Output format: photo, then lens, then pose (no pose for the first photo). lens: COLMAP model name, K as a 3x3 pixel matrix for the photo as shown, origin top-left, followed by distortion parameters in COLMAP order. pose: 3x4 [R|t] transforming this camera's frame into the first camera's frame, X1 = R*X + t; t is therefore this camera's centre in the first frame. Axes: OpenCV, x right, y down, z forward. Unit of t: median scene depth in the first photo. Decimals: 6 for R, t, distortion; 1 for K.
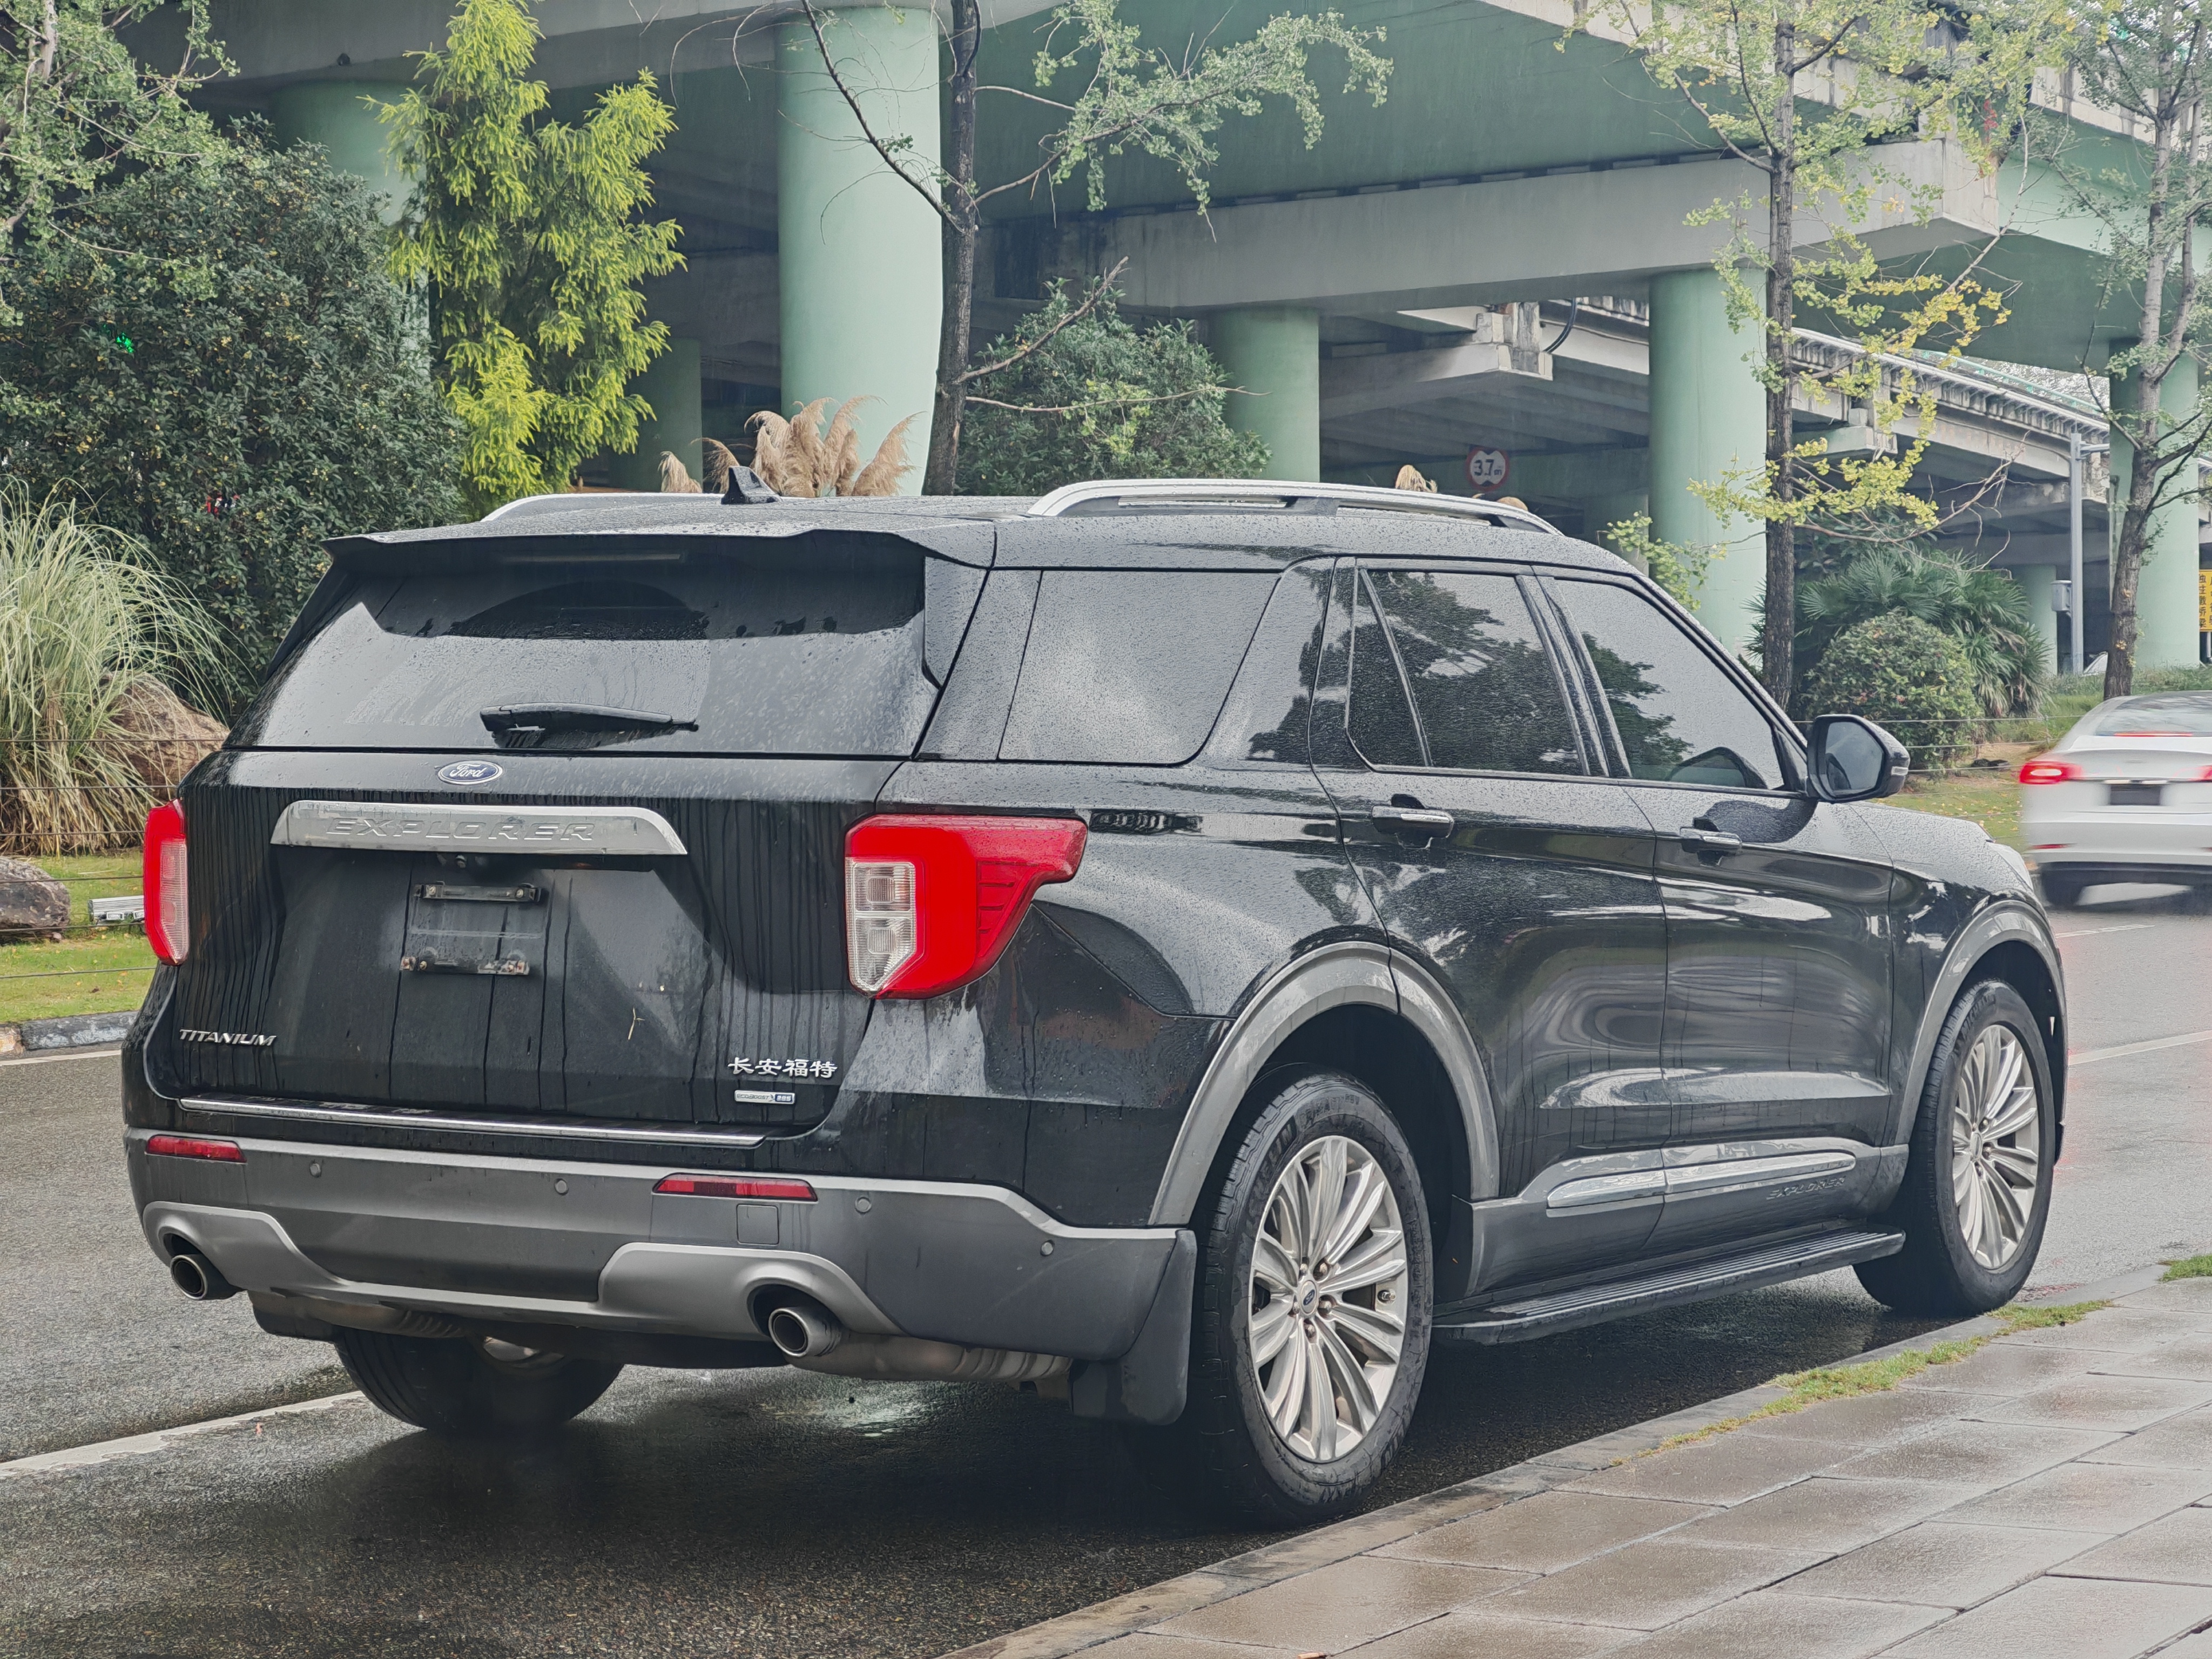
lens RADIAL K [[4408.5, 0, 1106.0], [0, 4408.5, 829.5], [0, 0, 1]] dist [0.267693, 0.078486]
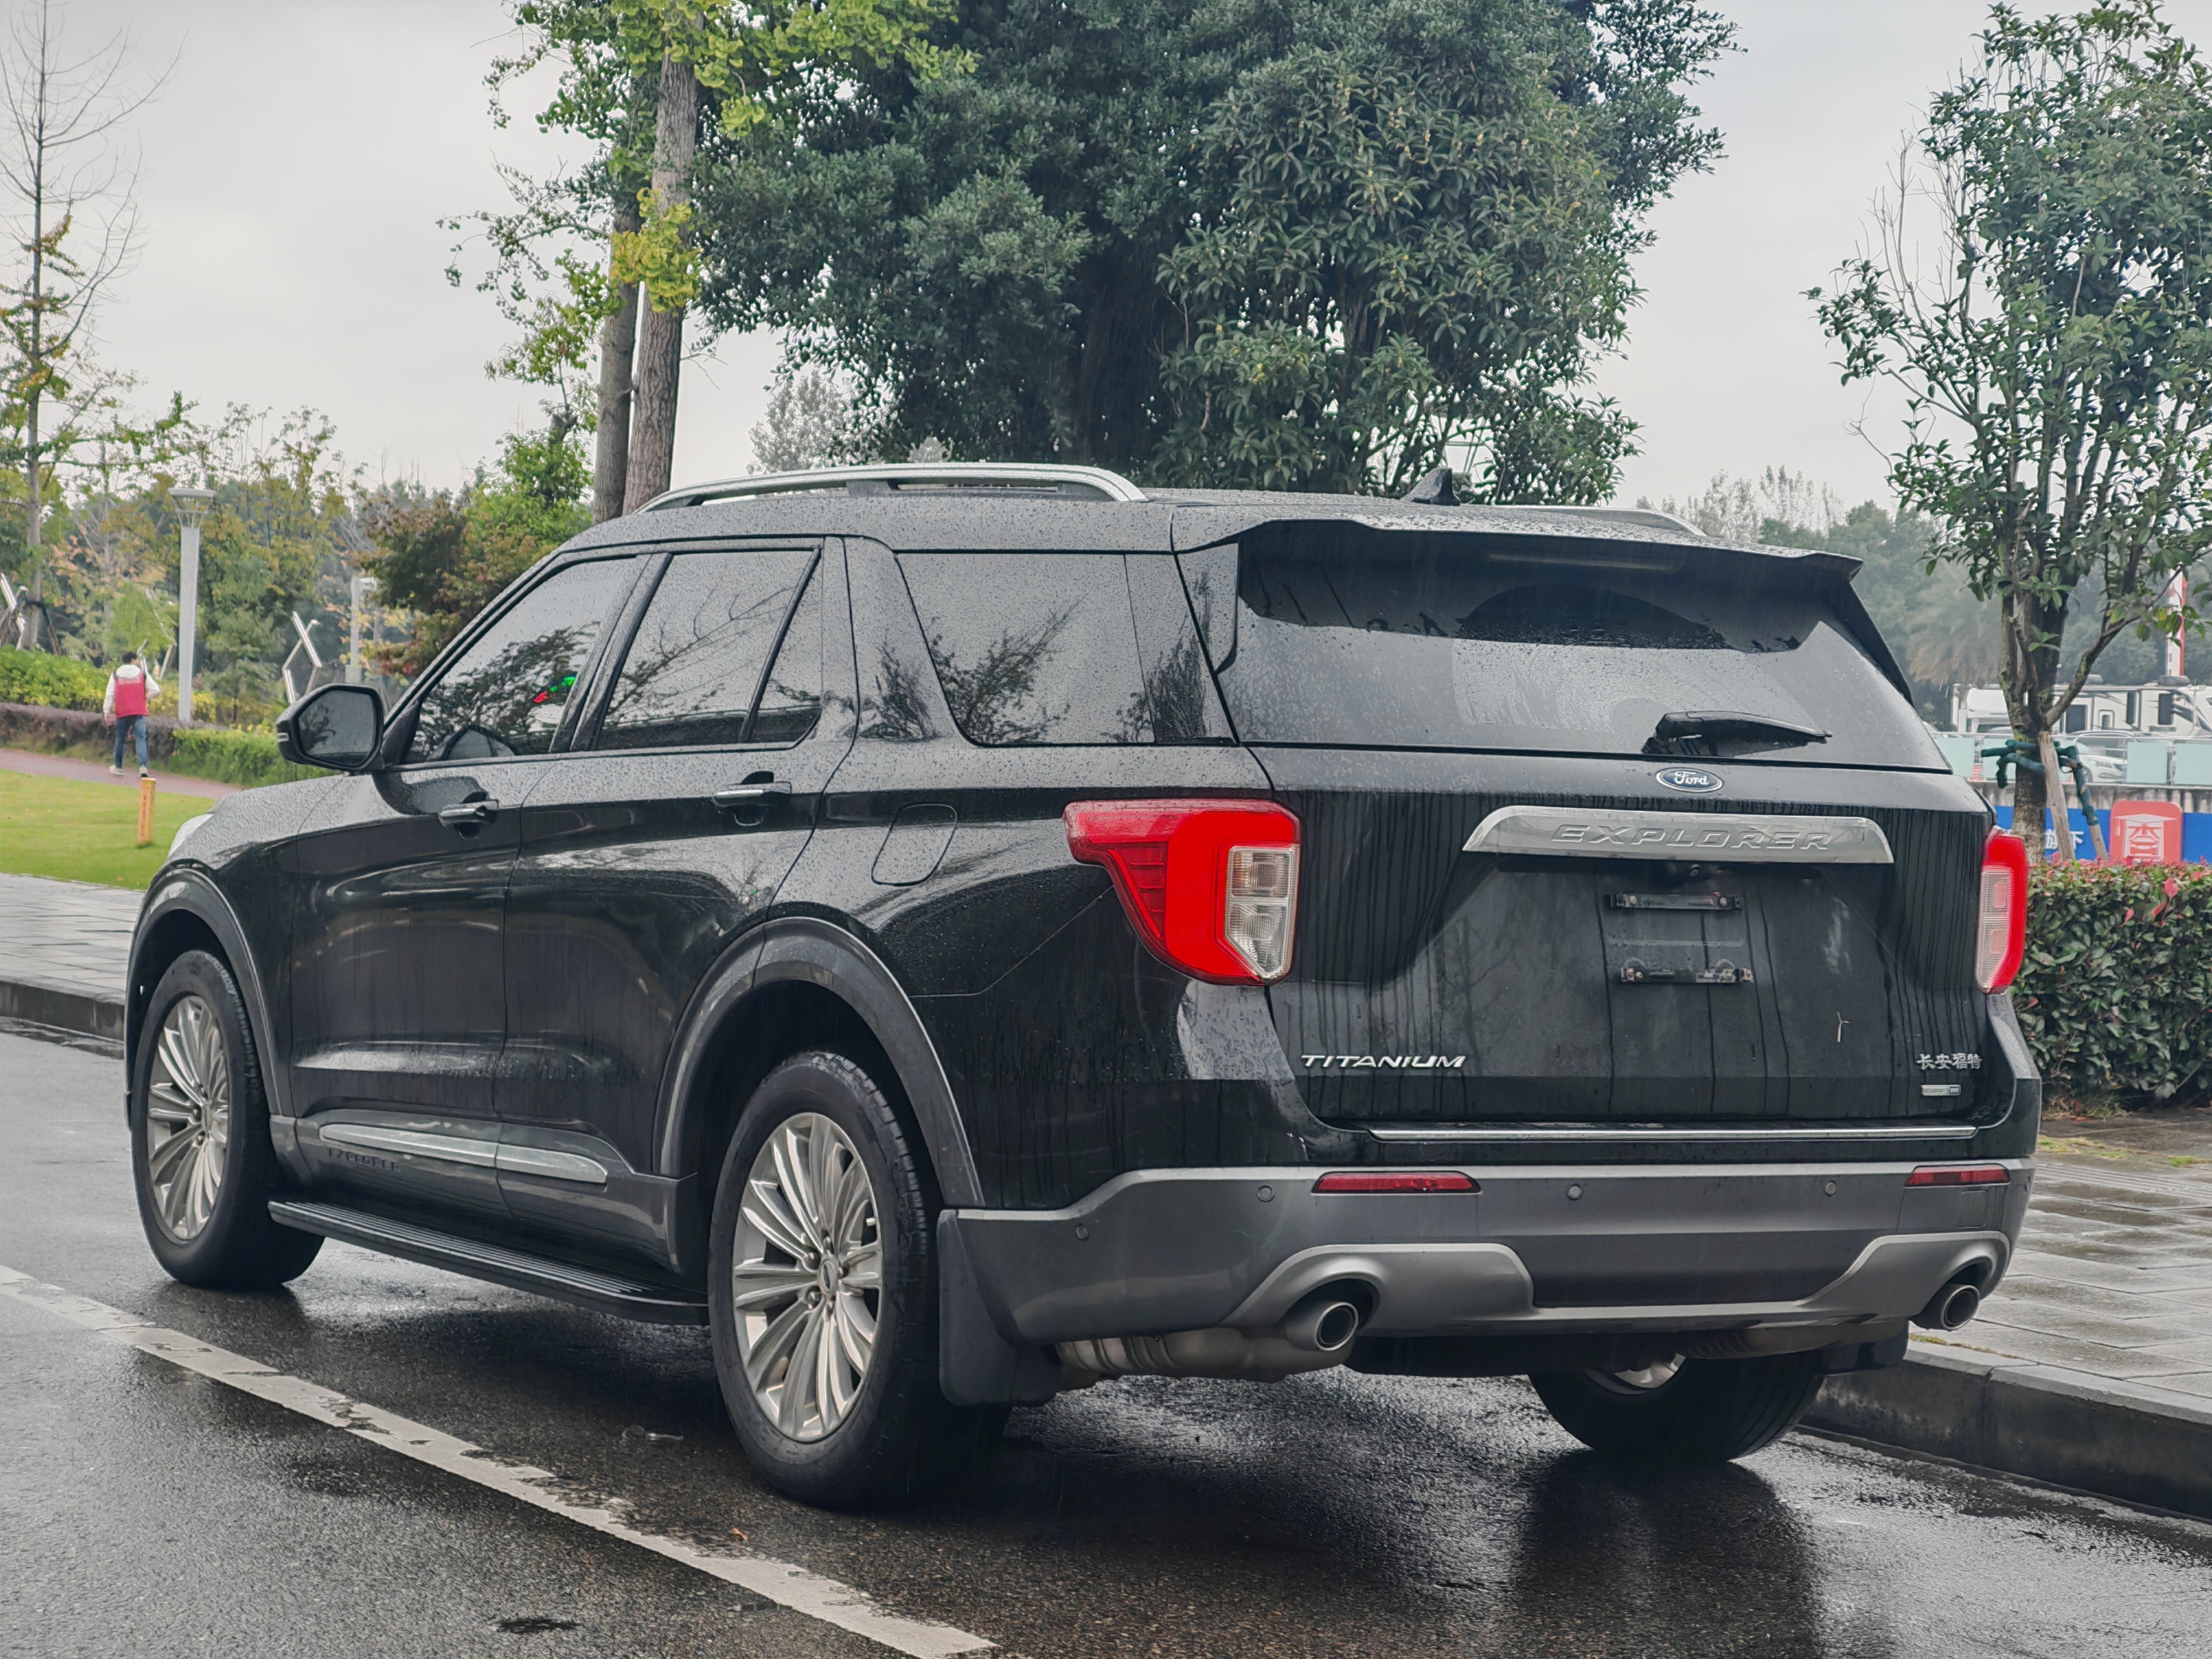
lens RADIAL K [[4408.5, 0, 1106.0], [0, 4408.5, 829.5], [0, 0, 1]] dist [0.267693, 0.078486]
pose [[0.451768, -0.002808, 0.892131, -1.090747], [-0.012442, 0.999878, 0.009448, -0.009566], [-0.892049, -0.015368, 0.451678, 0.672654]]
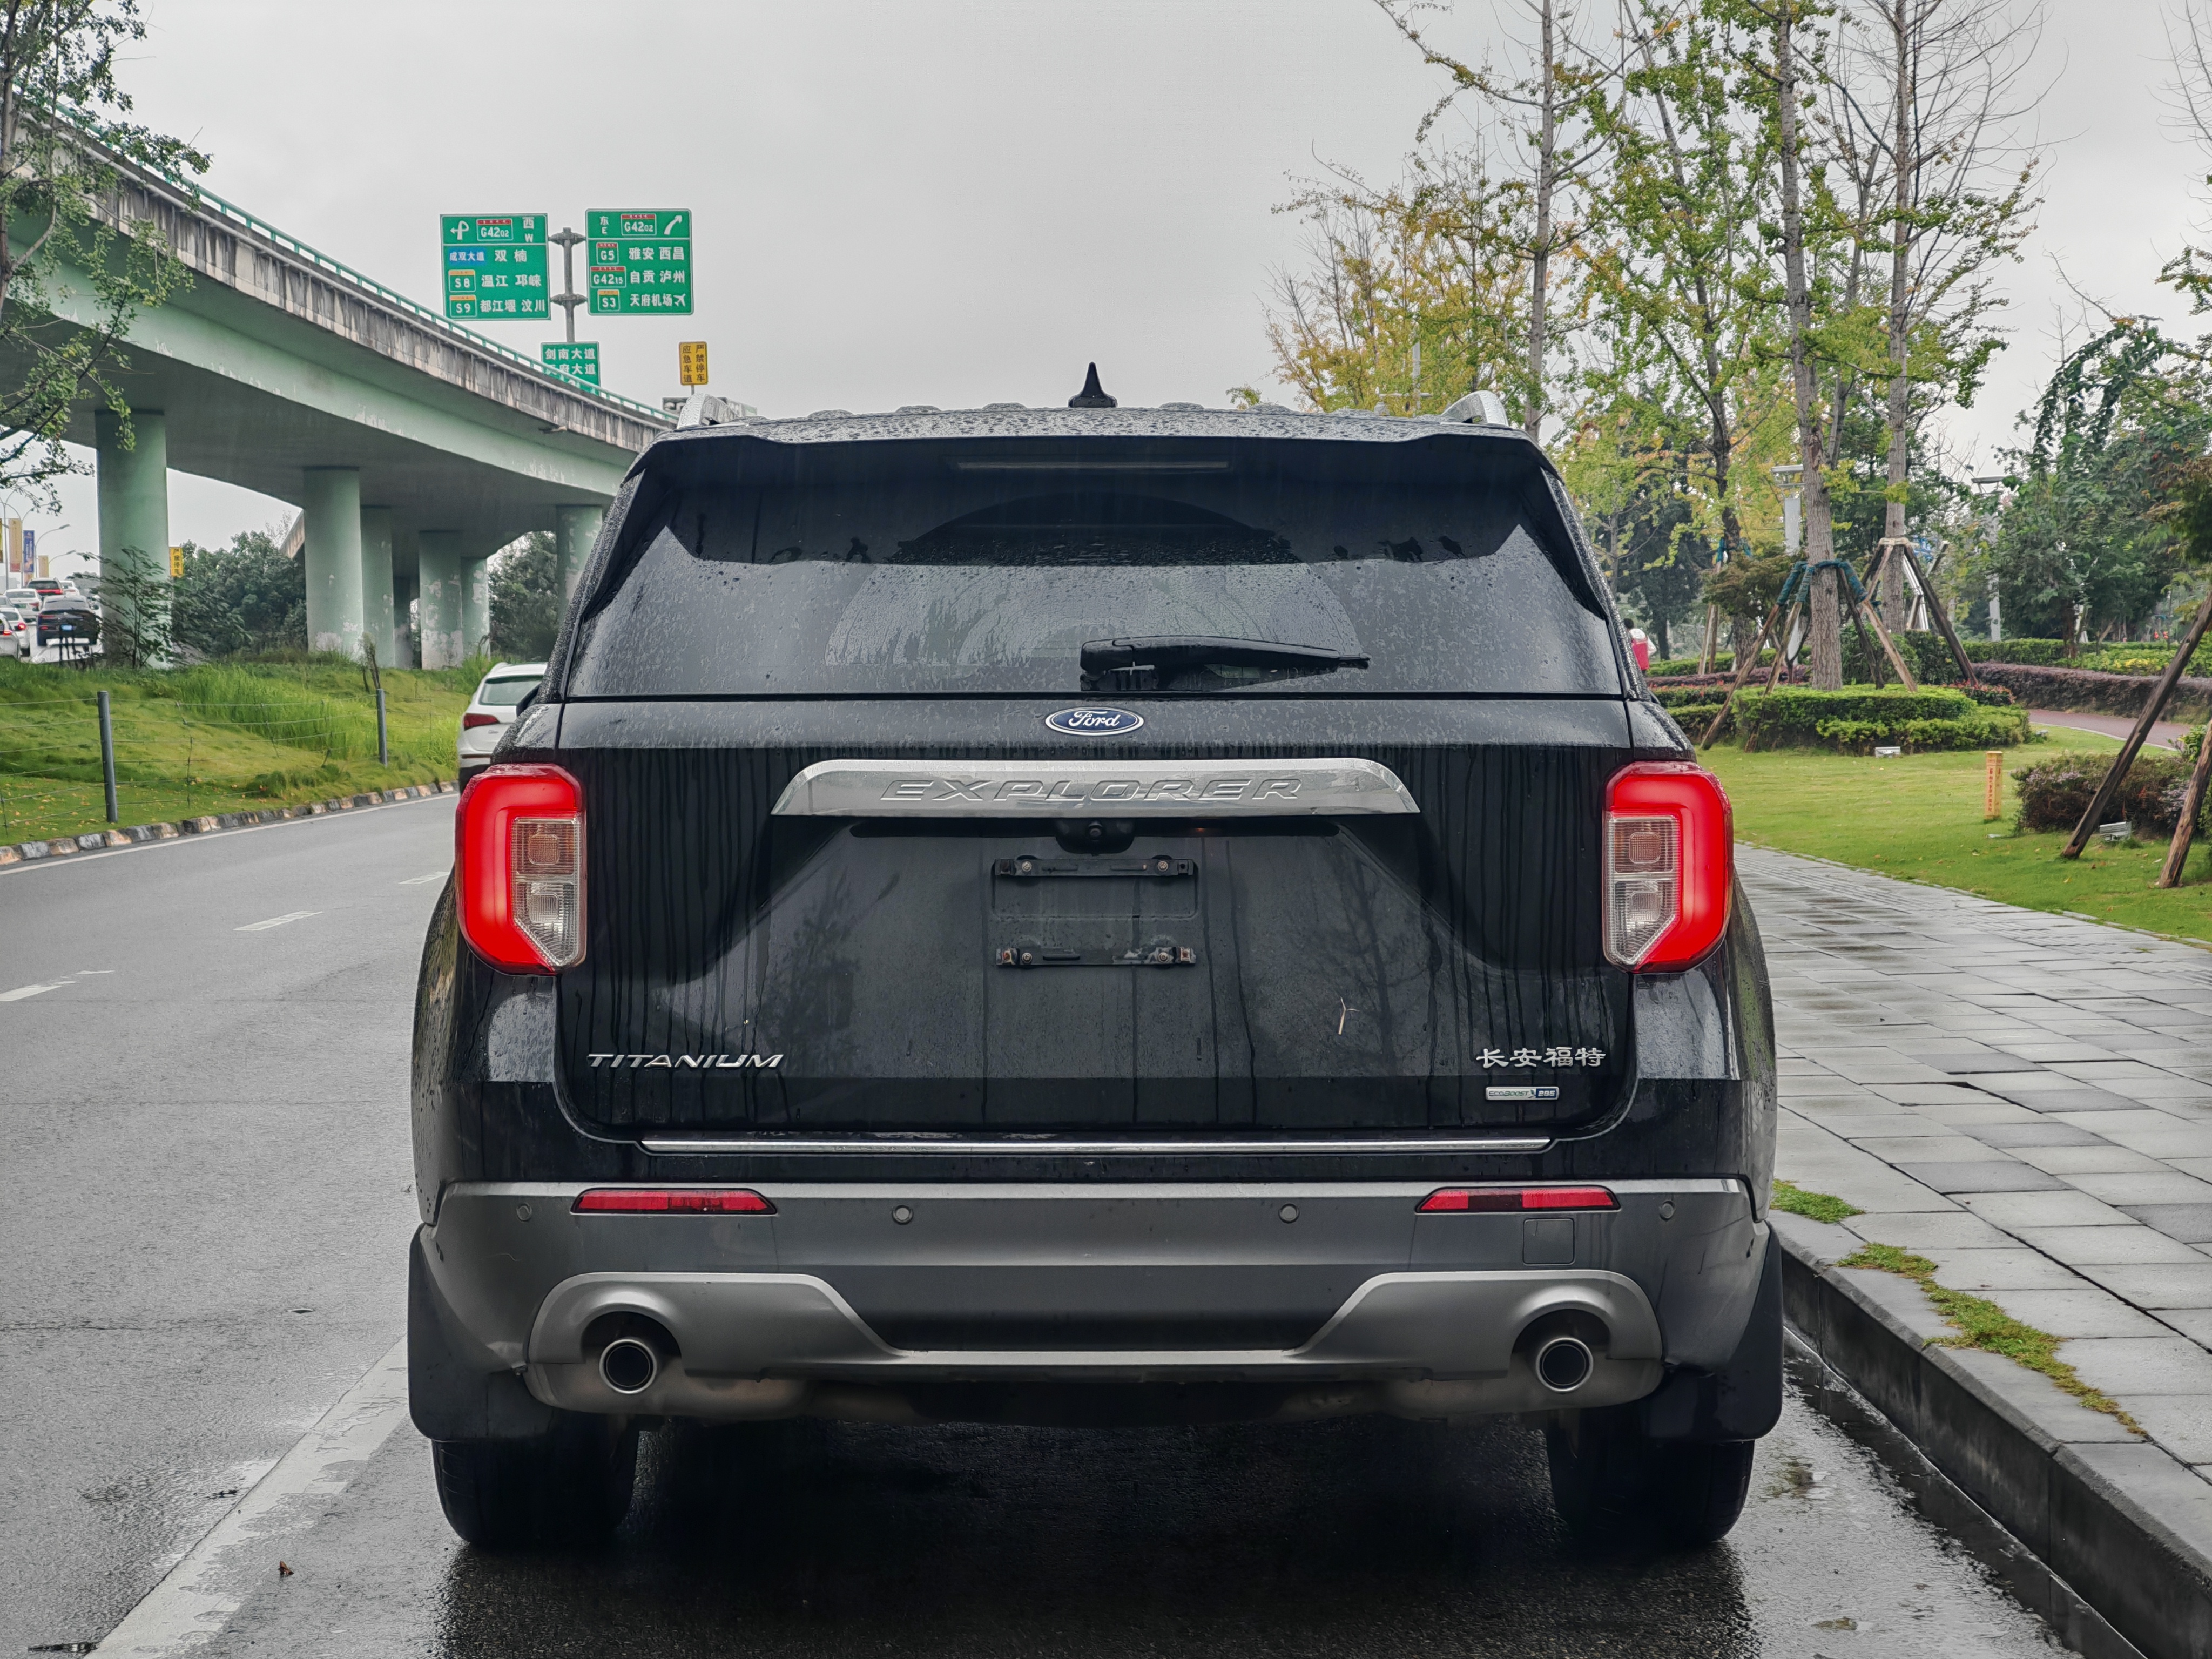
lens RADIAL K [[4408.5, 0, 1106.0], [0, 4408.5, 829.5], [0, 0, 1]] dist [0.267693, 0.078486]
pose [[0.844555, -0.022247, 0.535006, -0.583408], [0.021888, 0.999736, 0.007019, 0.001641], [-0.535021, 0.005782, 0.844819, 0.308340]]
